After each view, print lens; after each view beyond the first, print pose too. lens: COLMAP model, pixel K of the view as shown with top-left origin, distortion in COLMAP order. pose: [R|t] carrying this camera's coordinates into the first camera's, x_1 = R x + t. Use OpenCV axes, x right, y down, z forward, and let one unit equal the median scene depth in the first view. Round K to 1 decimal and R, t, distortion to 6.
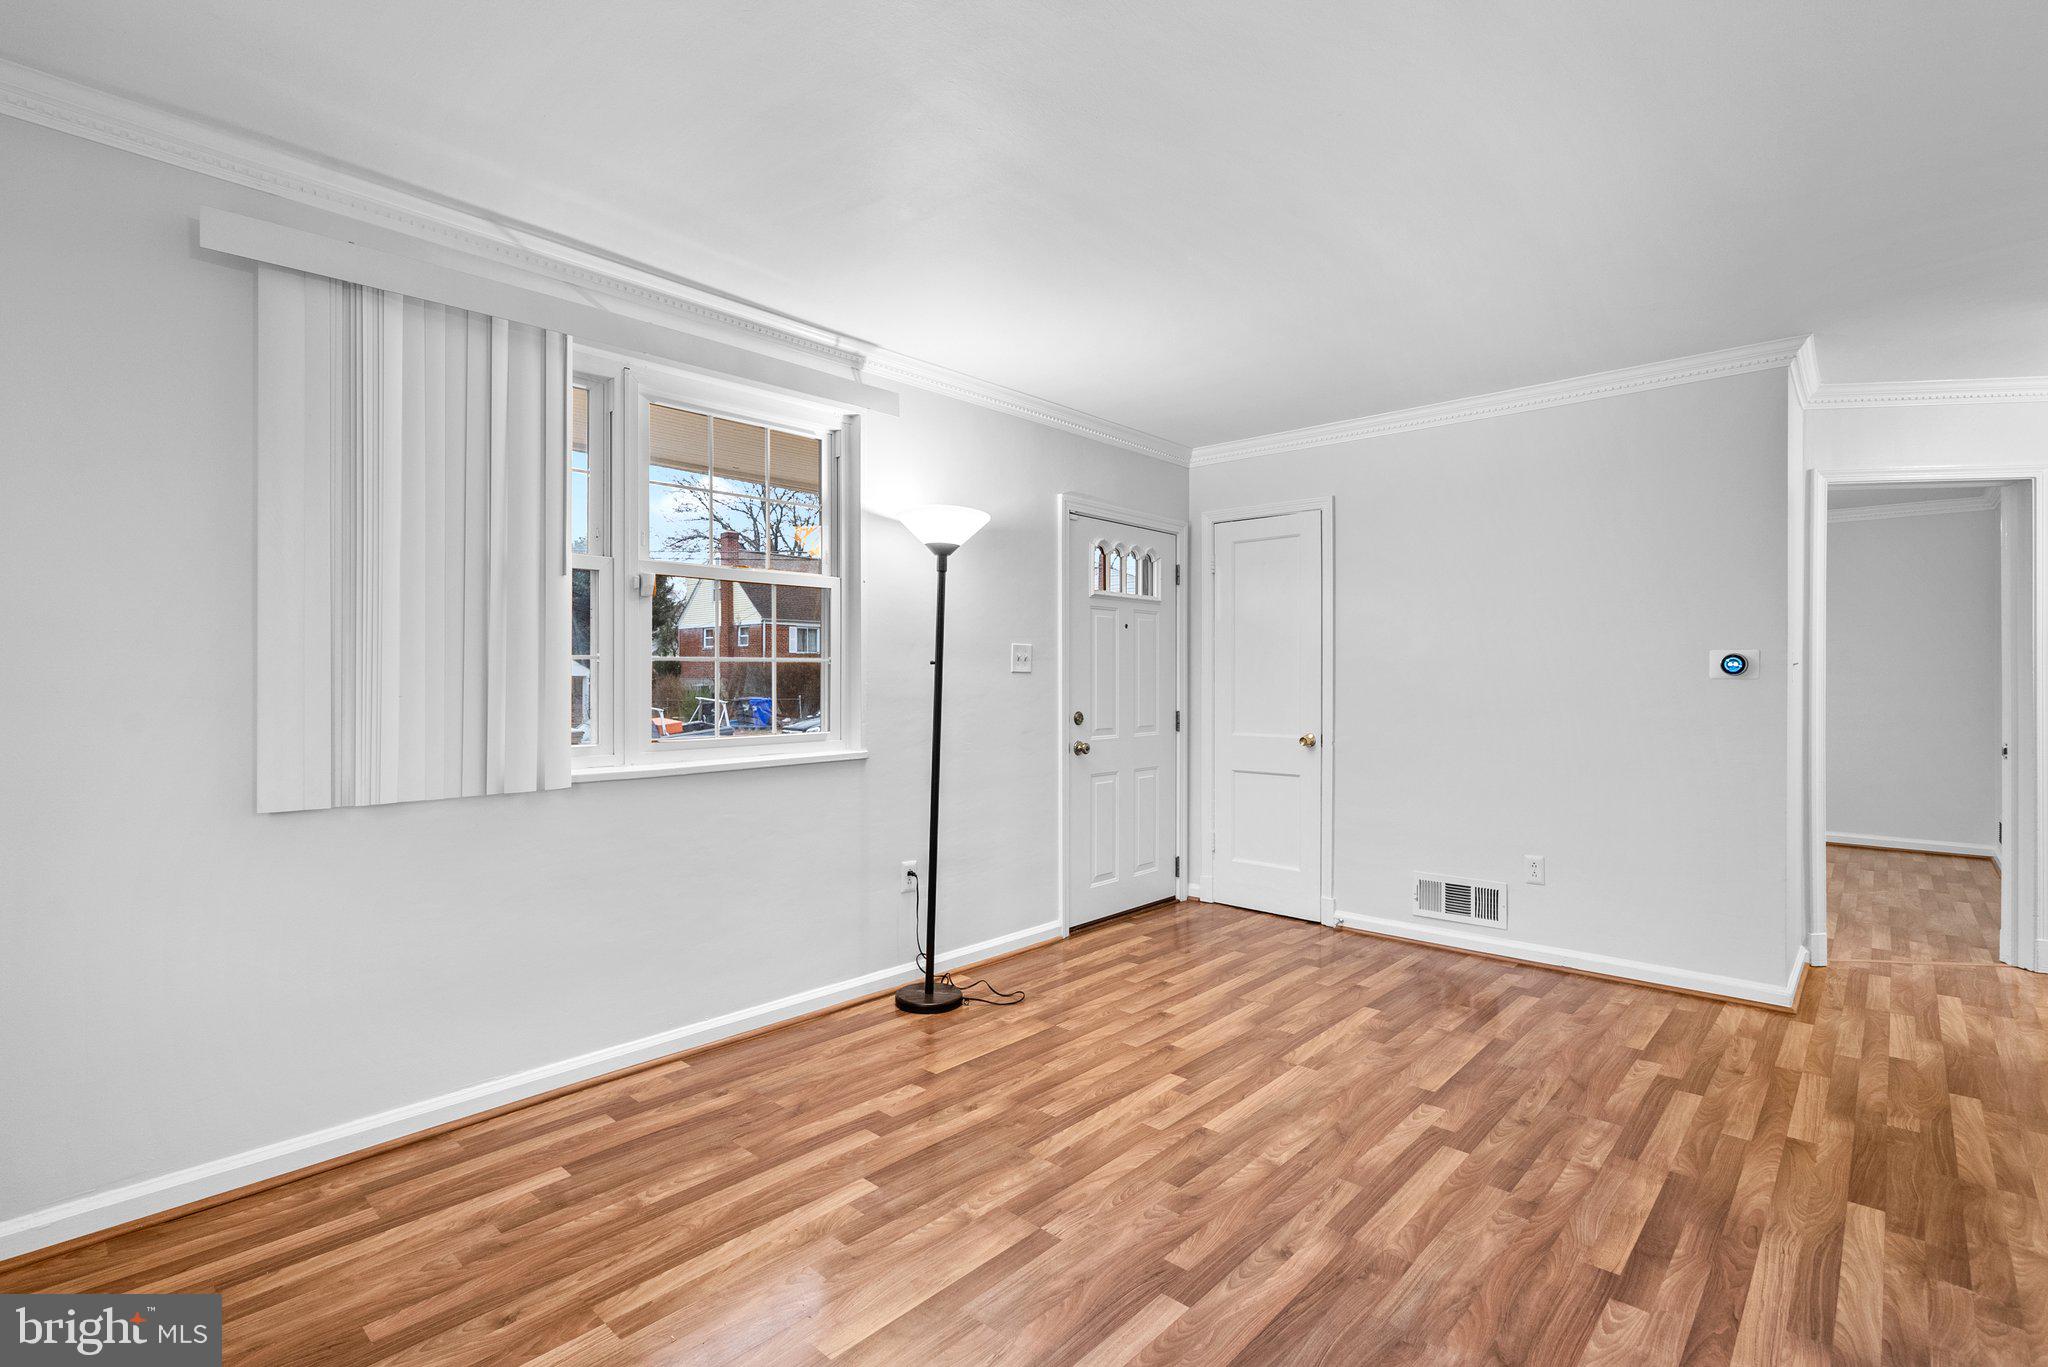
lens RADIAL K [[942.2, 0, 1024.0], [0, 942.2, 678.5], [0, 0, 1]] dist [-0.001642, -0.000493]
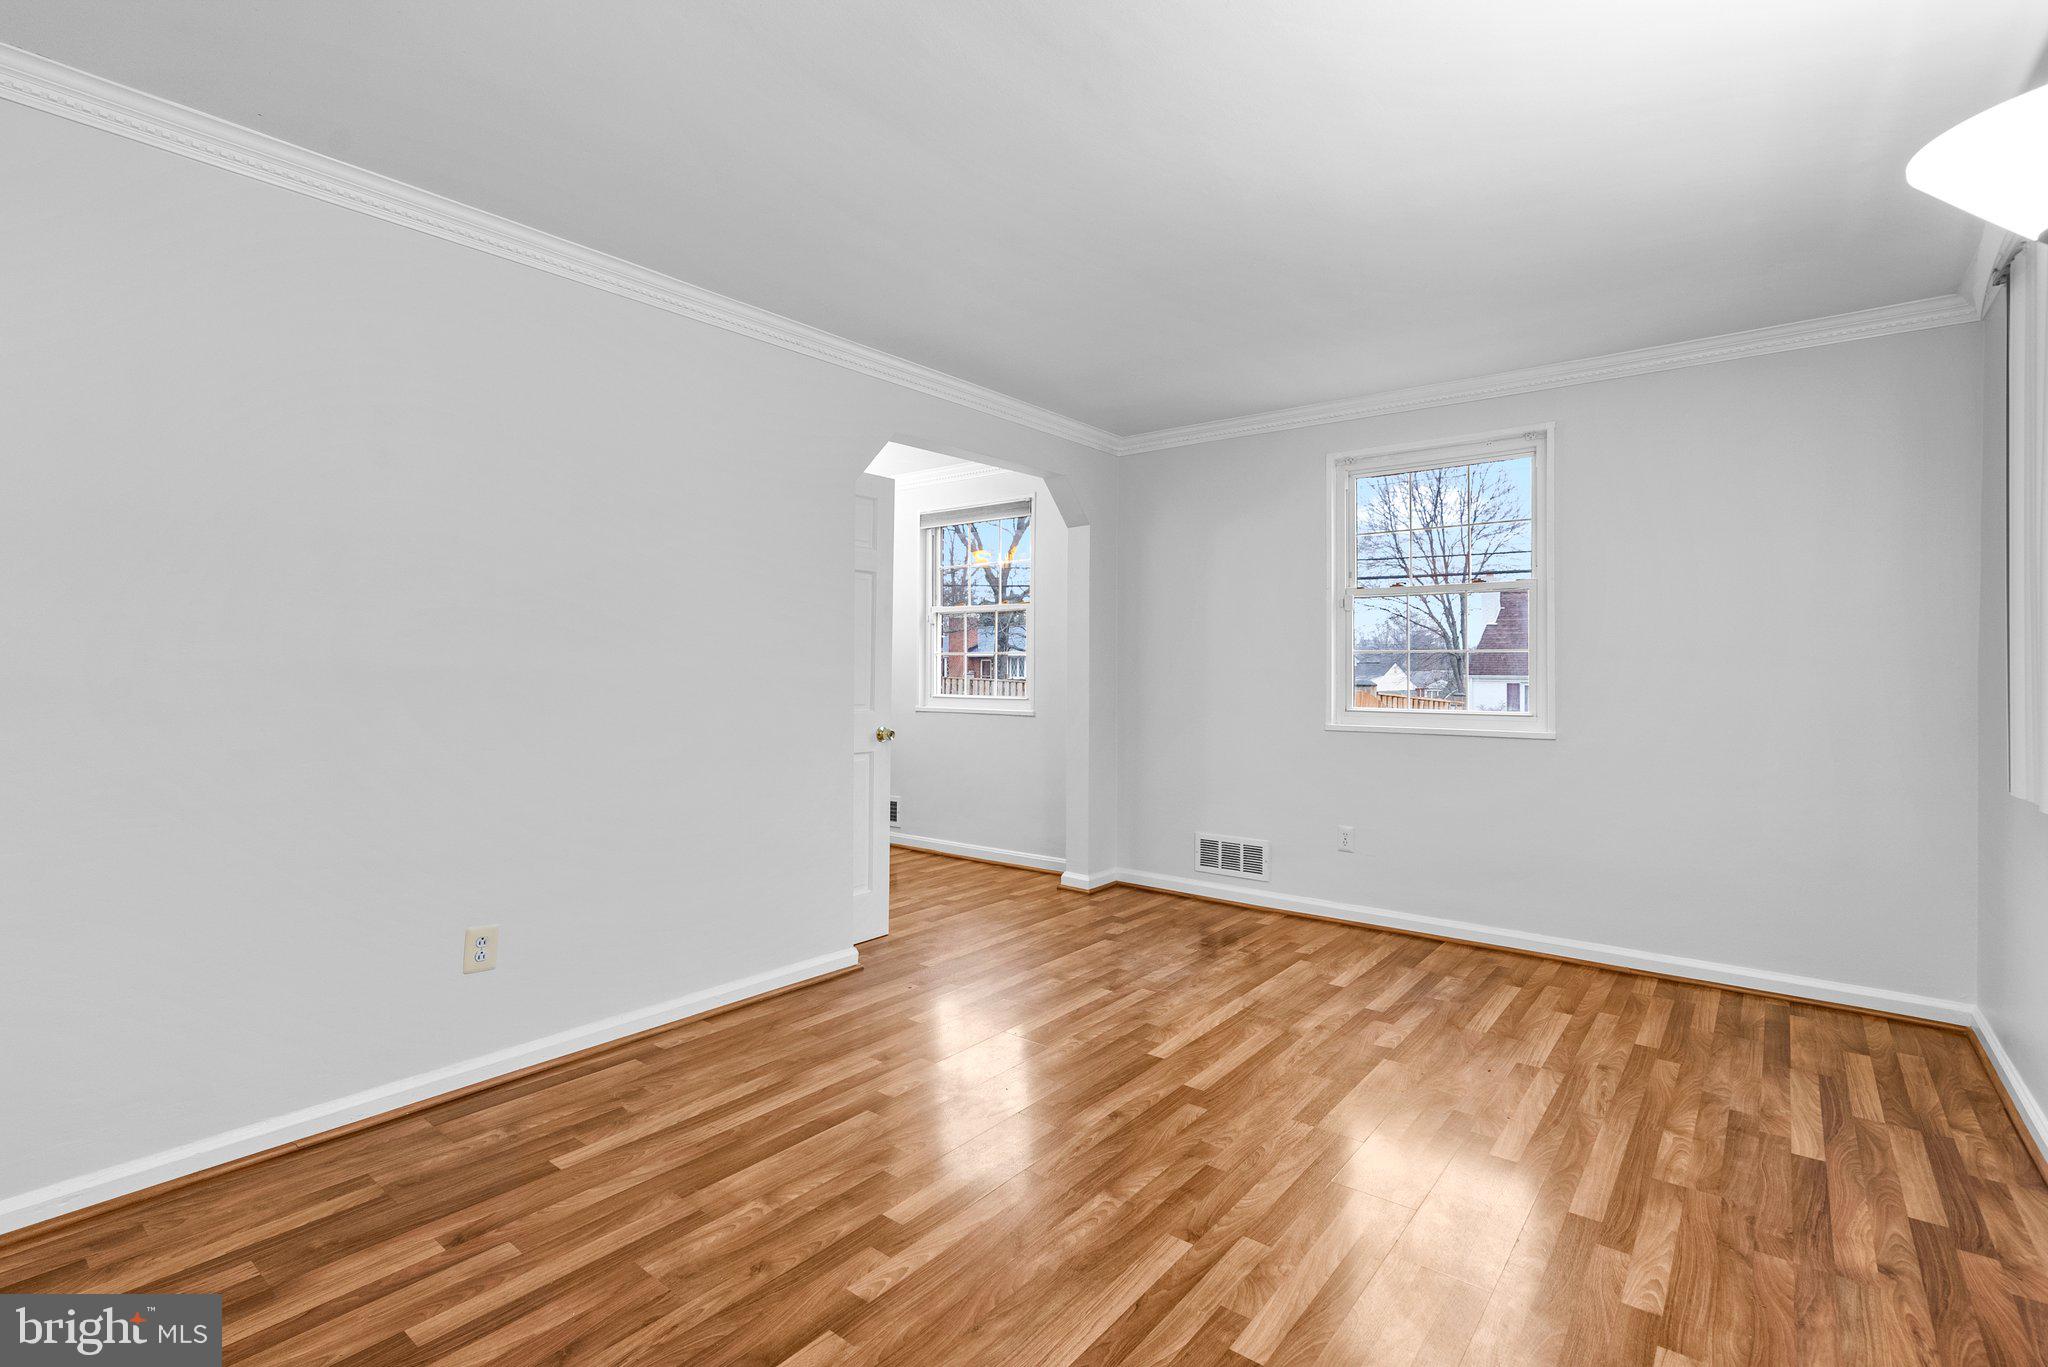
lens RADIAL K [[942.2, 0, 1024.0], [0, 942.2, 675.1], [0, 0, 1]] dist [-0.001642, -0.000493]
pose [[-0.997121, -0.006007, -0.075582, 0.442736], [-0.006642, 0.999945, 0.008152, 0.006191], [0.075529, 0.008631, -0.997106, 2.001112]]
